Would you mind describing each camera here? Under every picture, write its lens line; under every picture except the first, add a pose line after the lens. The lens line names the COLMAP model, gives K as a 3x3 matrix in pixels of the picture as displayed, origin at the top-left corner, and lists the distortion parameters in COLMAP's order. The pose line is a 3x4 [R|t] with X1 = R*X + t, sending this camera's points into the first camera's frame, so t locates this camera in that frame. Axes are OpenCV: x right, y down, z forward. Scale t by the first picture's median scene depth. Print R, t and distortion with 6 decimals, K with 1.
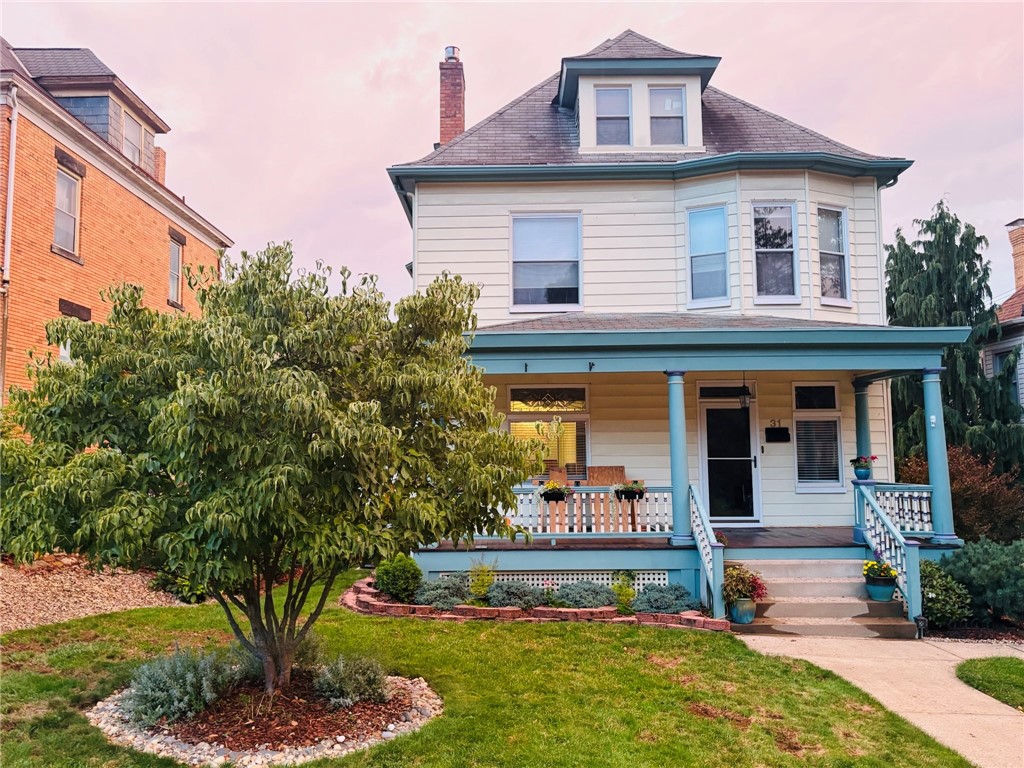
lens RADIAL K [[777.8, 0, 511.3], [0, 777.8, 381.9], [0, 0, 1]] dist [0.026451, -0.006016]
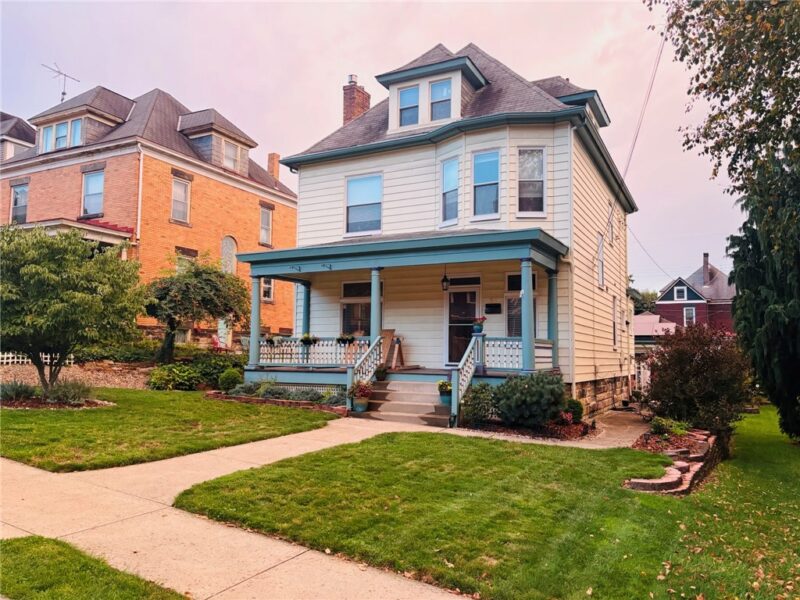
lens RADIAL K [[607.6, 0, 400.1], [0, 607.6, 301.4], [0, 0, 1]] dist [0.026451, -0.006016]
pose [[0.886072, -0.020464, -0.463095, 0.693977], [0.025438, 0.999666, 0.004498, 0.043044], [0.462848, -0.015765, 0.886297, -0.092934]]
